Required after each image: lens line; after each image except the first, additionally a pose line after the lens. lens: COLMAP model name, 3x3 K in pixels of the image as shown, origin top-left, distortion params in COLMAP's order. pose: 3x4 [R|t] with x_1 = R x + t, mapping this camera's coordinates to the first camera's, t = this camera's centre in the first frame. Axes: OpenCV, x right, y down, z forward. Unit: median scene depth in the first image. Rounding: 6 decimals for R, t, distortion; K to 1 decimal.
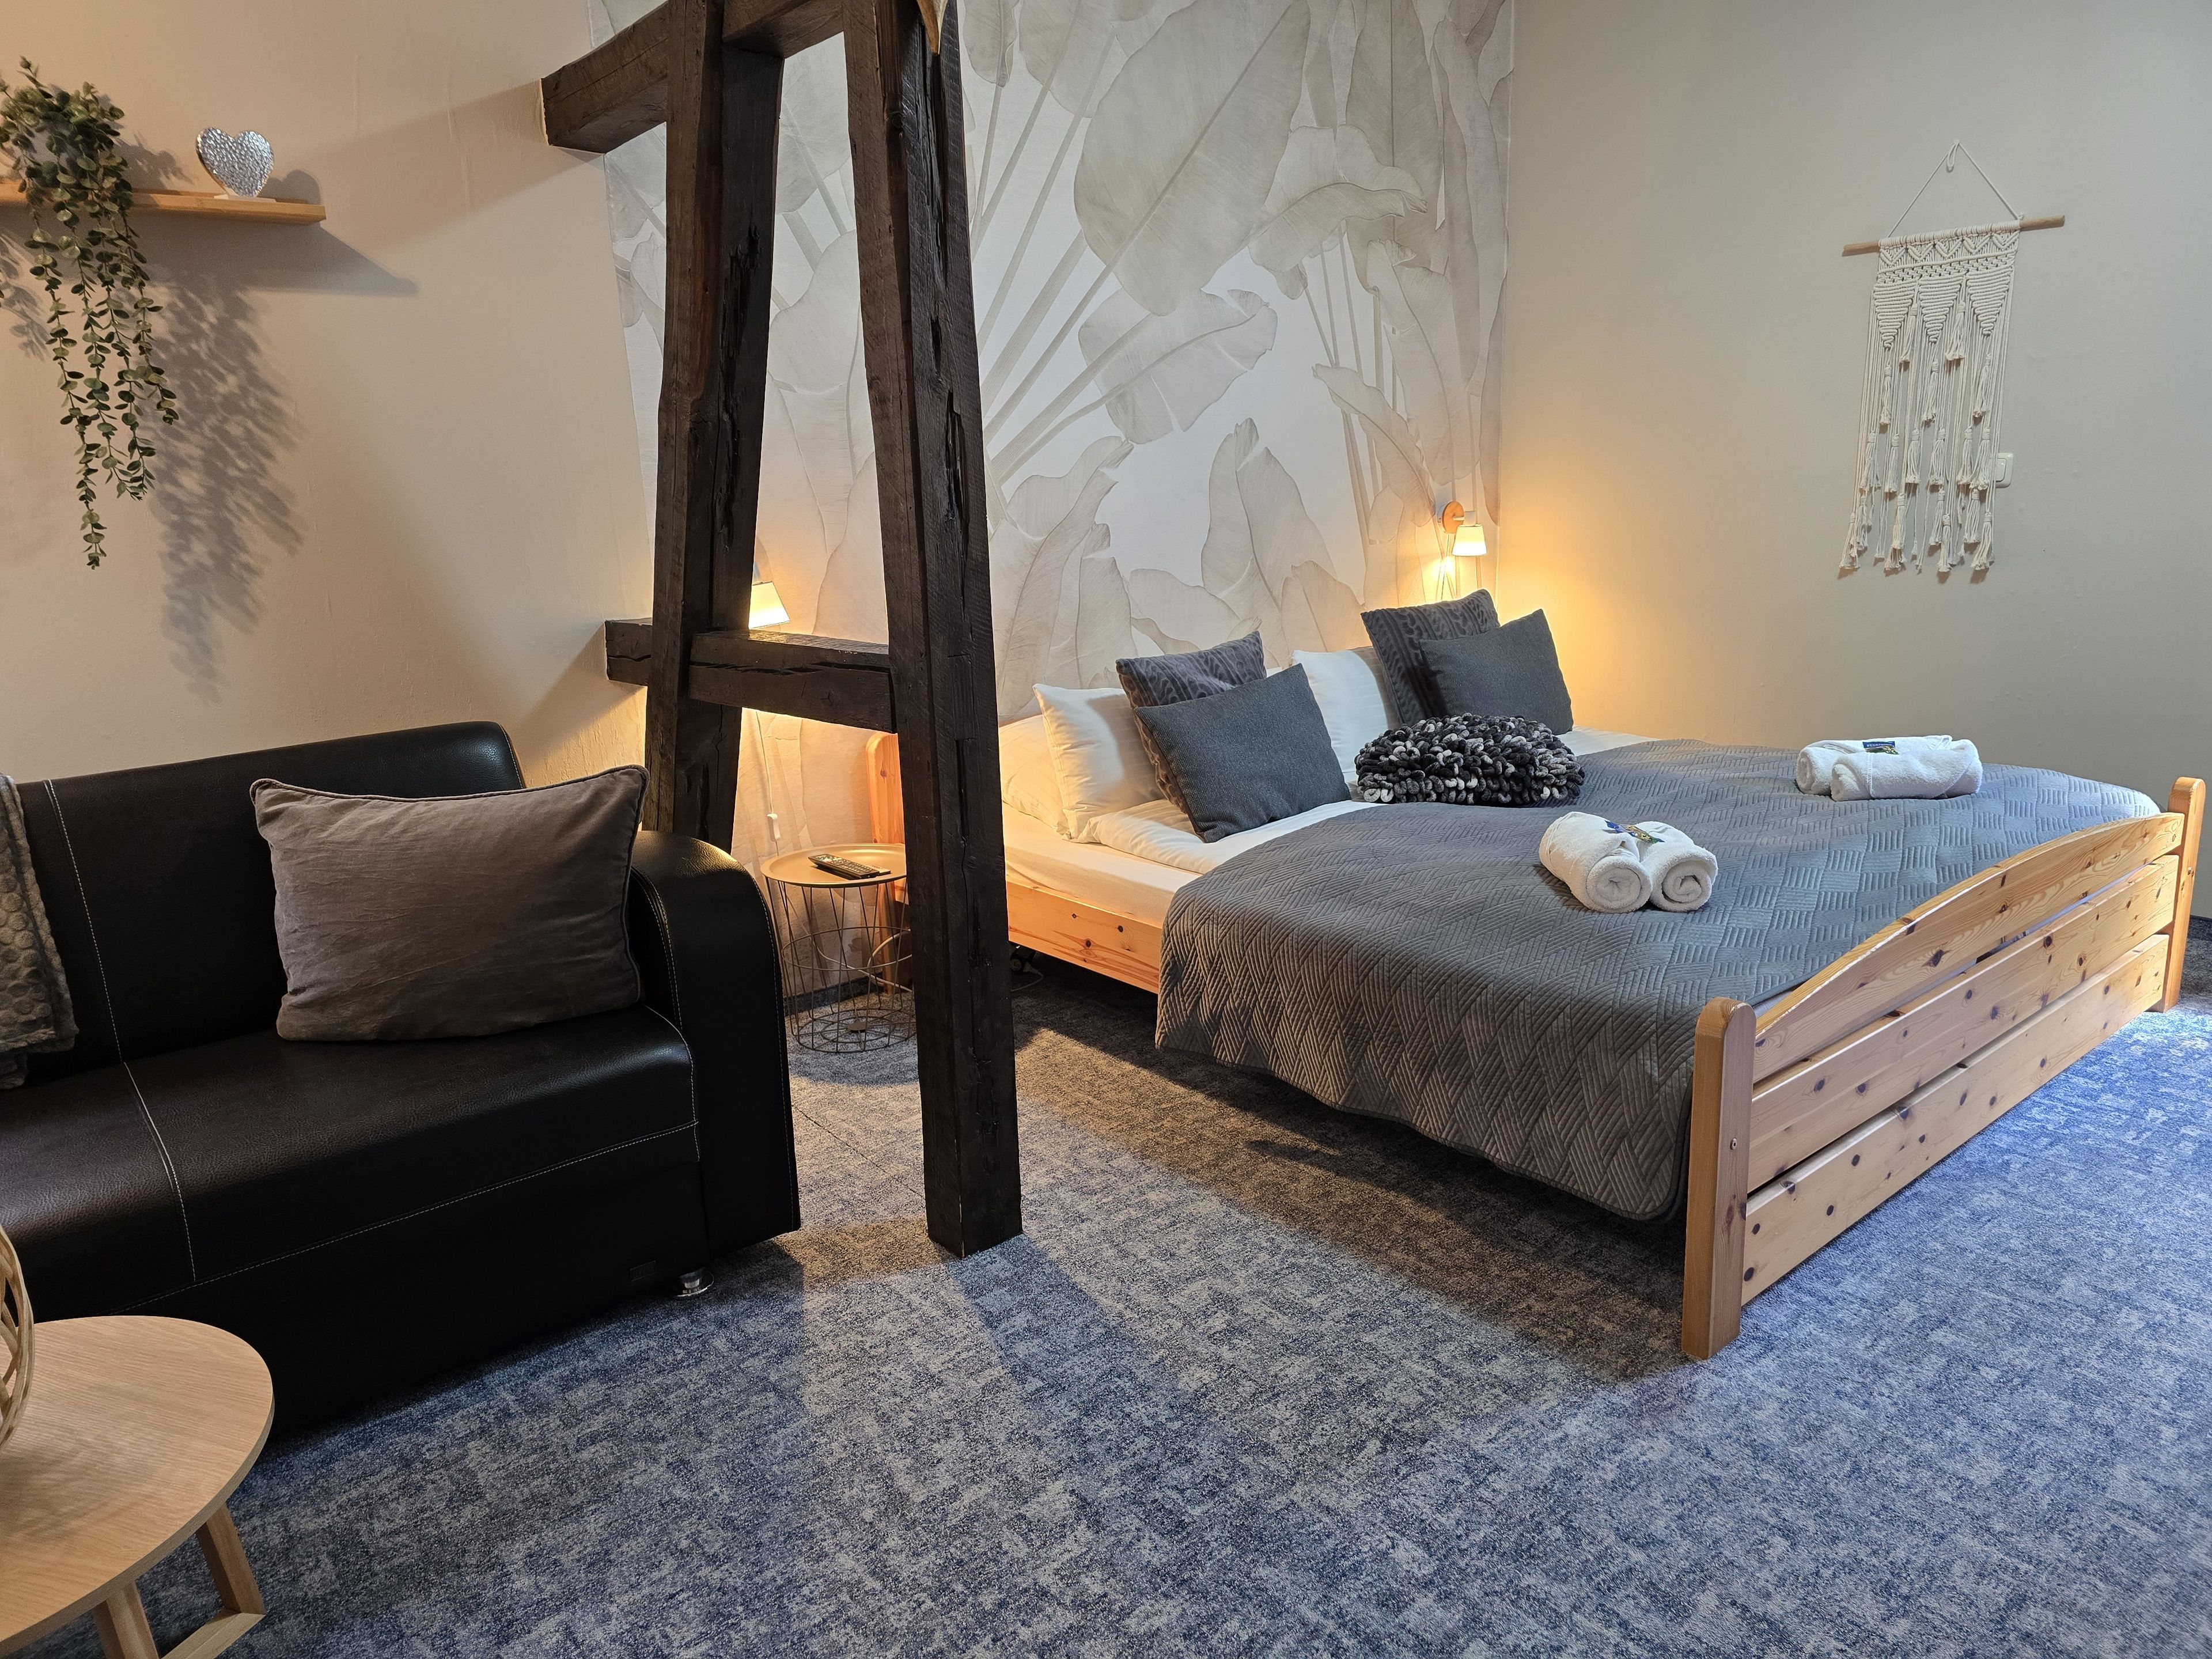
lens RADIAL K [[1489.4, 0, 1167.9], [0, 1489.4, 821.7], [0, 0, 1]] dist [0.072589, -0.075224]
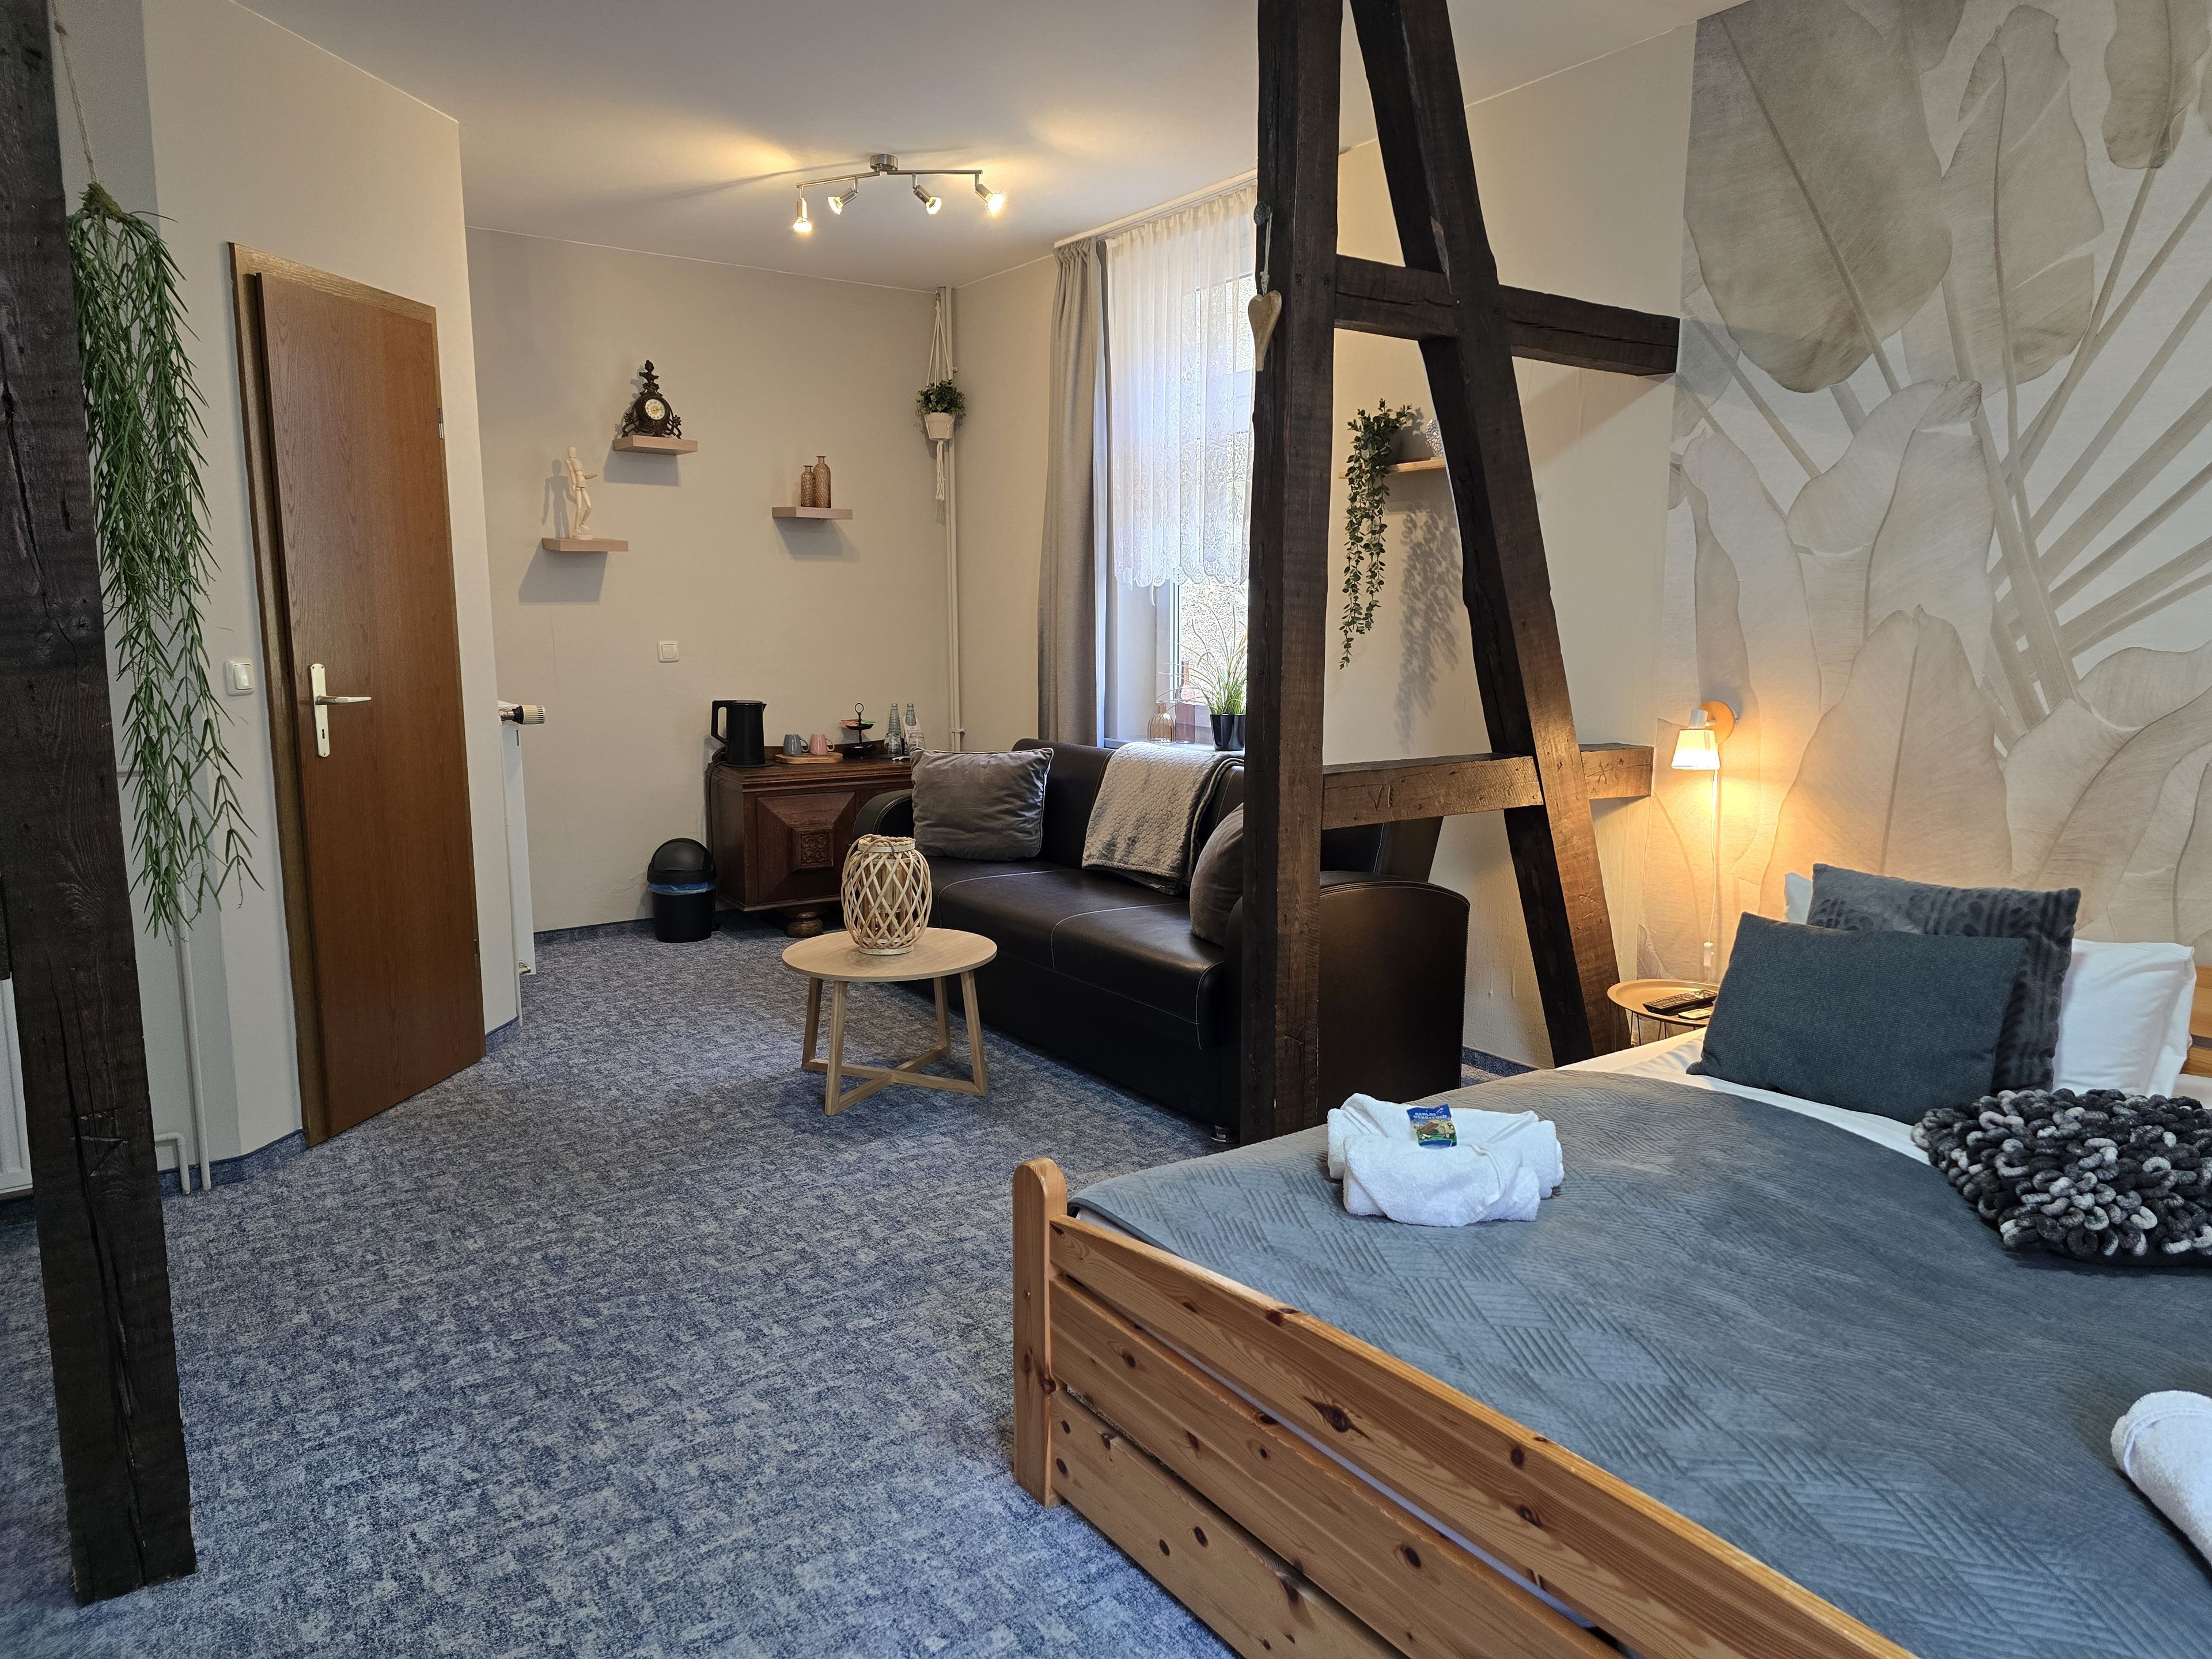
lens RADIAL K [[1493.0, 0, 1103.6], [0, 1493.0, 820.5], [0, 0, 1]] dist [0.104672, -0.109271]
pose [[-0.109159, 0.181900, -0.977239, 1.072116], [-0.217324, 0.954963, 0.202029, -0.274908], [0.969976, 0.234431, -0.064711, 0.810078]]
